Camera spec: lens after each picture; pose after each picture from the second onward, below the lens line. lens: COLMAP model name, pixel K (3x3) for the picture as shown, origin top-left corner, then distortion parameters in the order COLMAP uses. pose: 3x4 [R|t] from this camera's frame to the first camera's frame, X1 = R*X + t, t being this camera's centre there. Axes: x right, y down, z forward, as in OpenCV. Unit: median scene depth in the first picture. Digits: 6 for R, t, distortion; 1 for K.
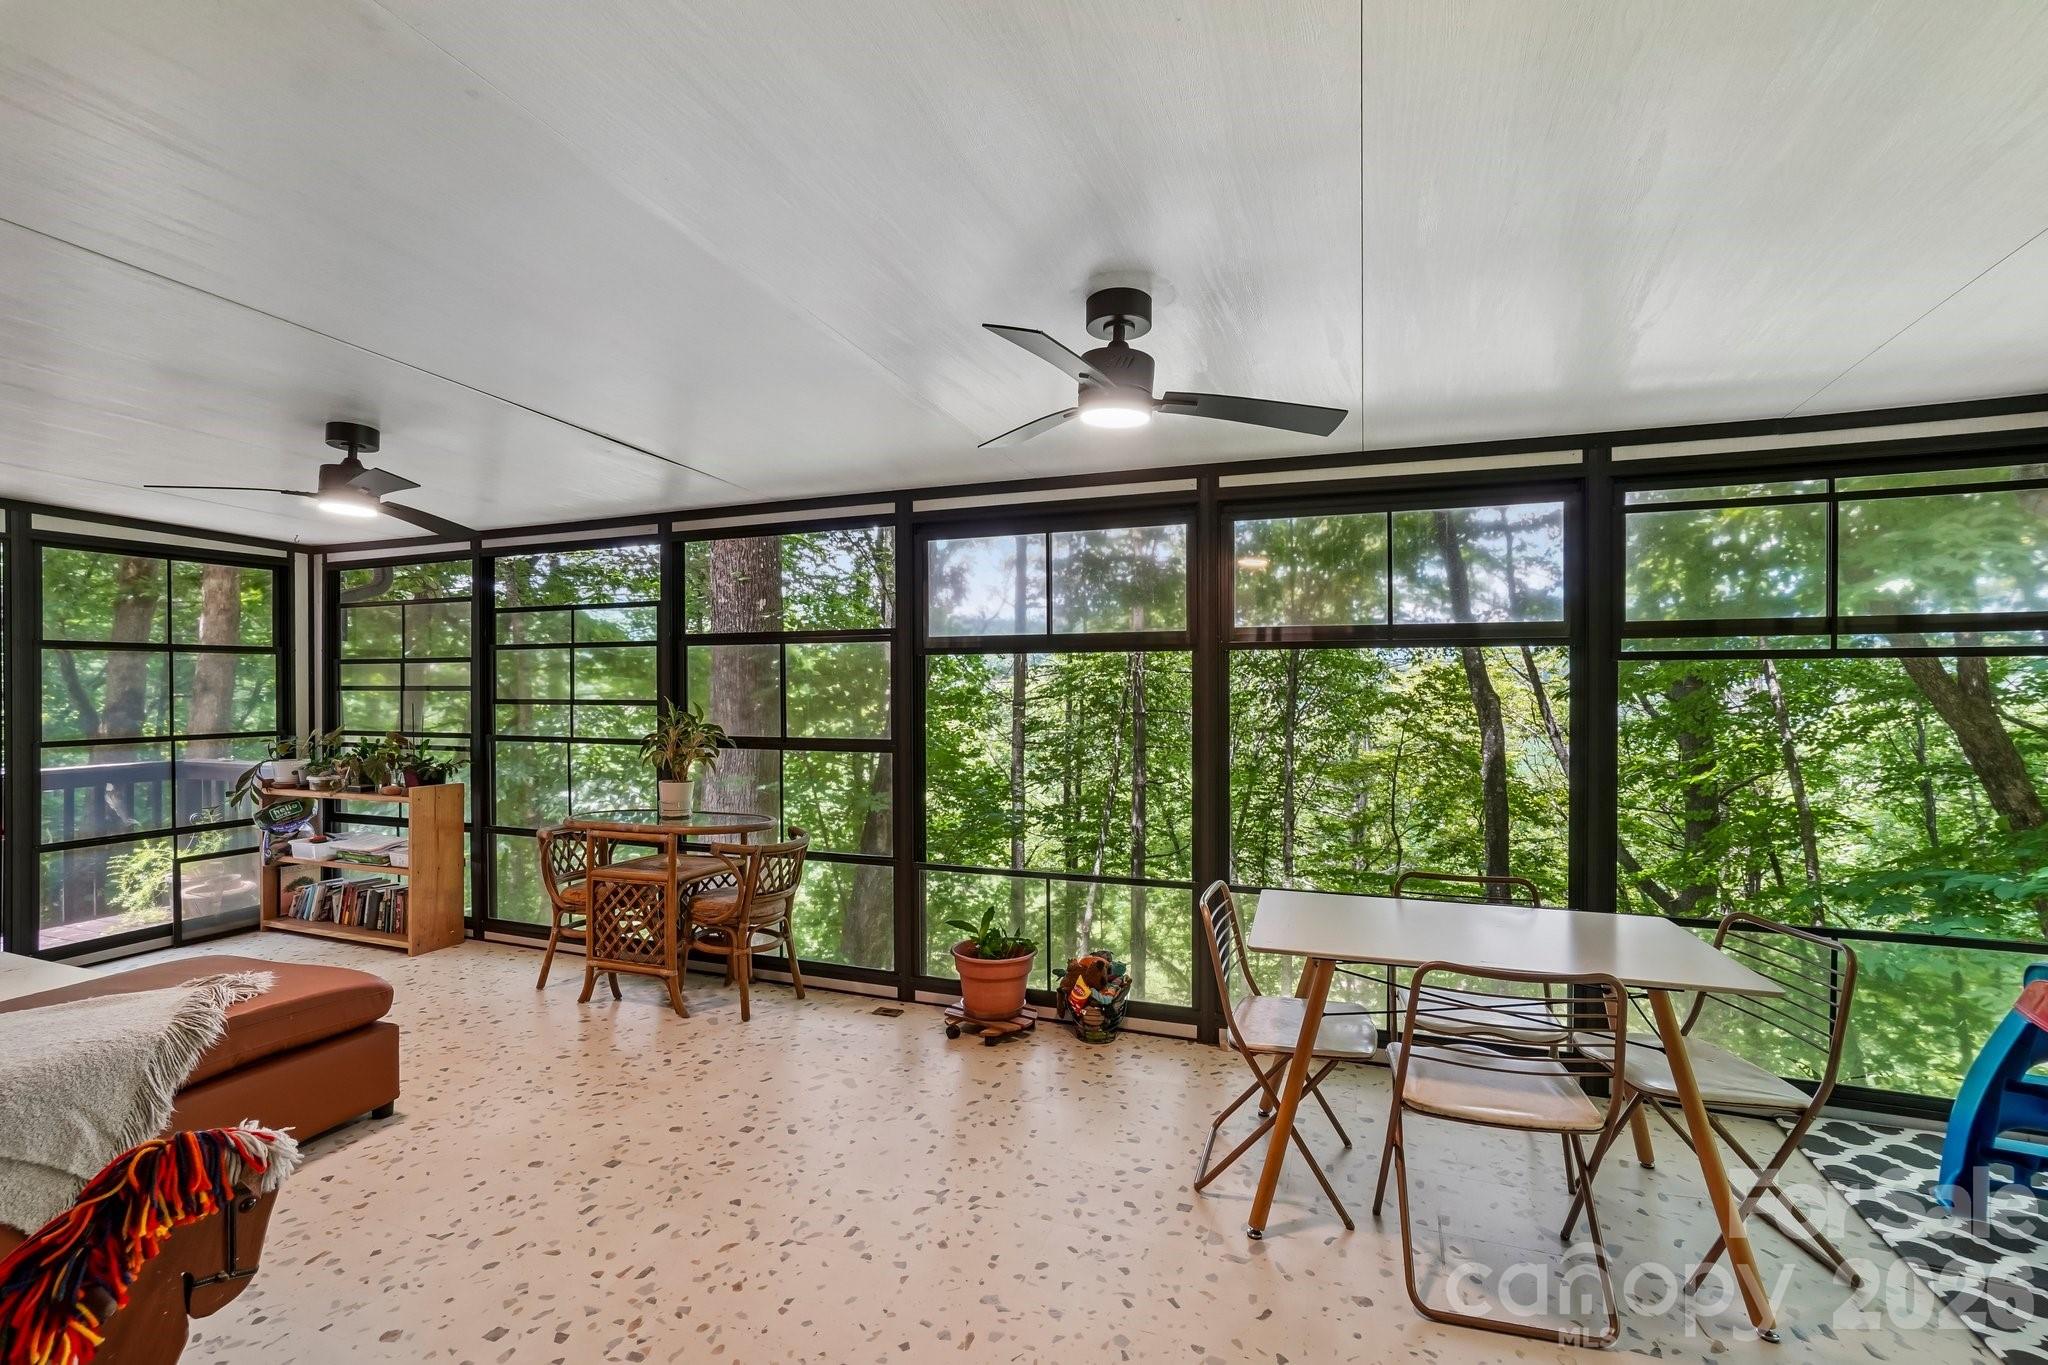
lens RADIAL K [[899.8, 0, 1024.5], [0, 899.8, 665.8], [0, 0, 1]] dist [-0.040290, 0.023264]
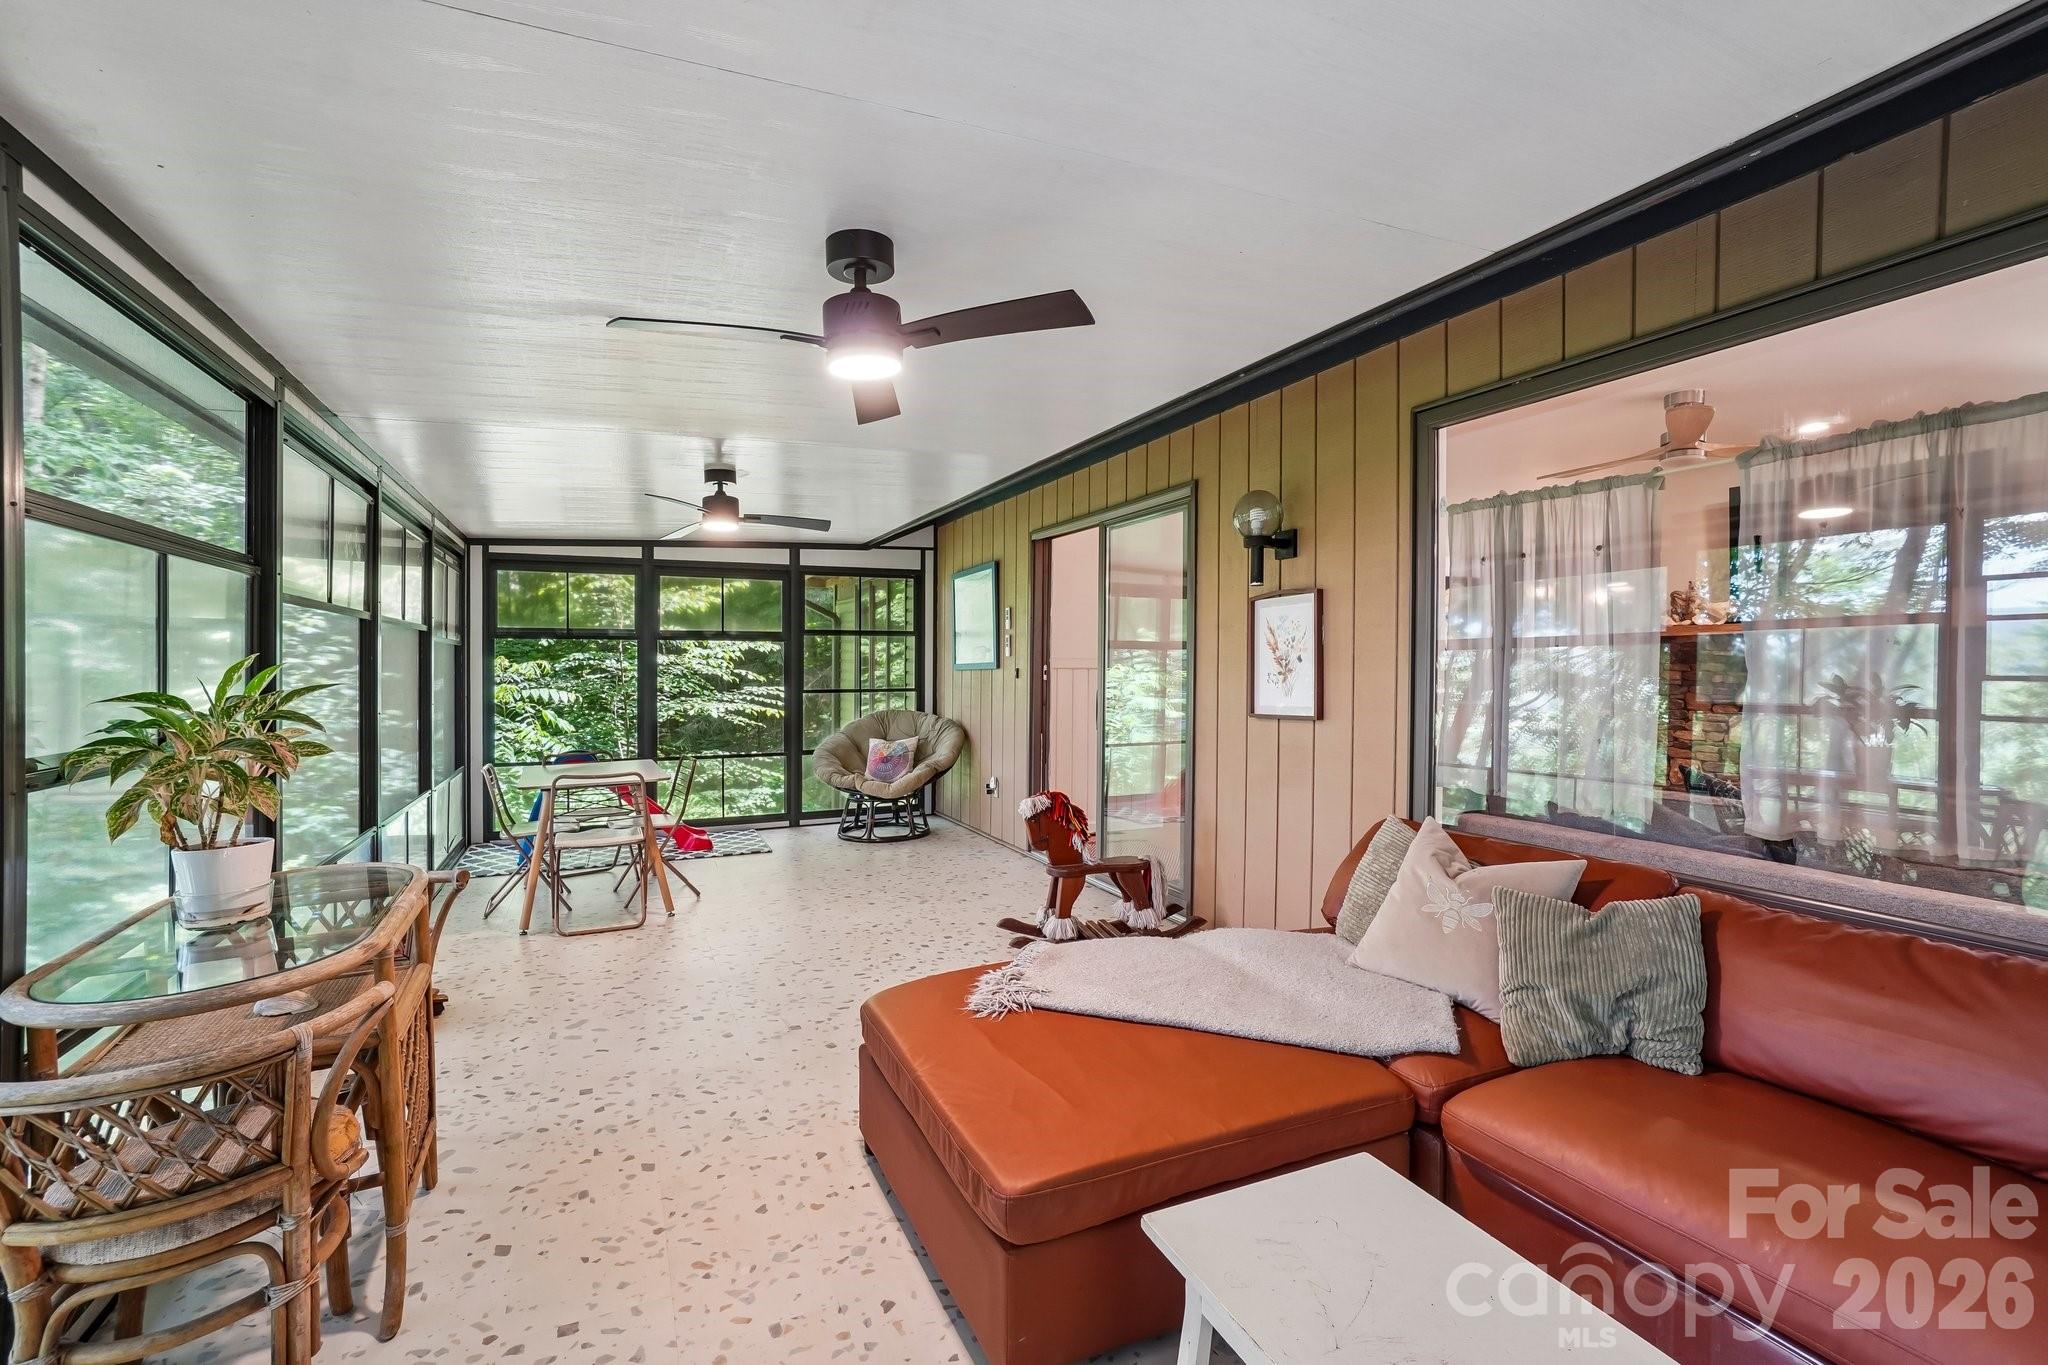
lens RADIAL K [[899.8, 0, 1024.5], [0, 899.8, 665.8], [0, 0, 1]] dist [-0.040290, 0.023264]
pose [[-0.707838, 0.001050, 0.706374, -1.600952], [-0.017371, 0.999671, -0.018892, 0.075458], [-0.706162, -0.025643, -0.707586, 1.698929]]
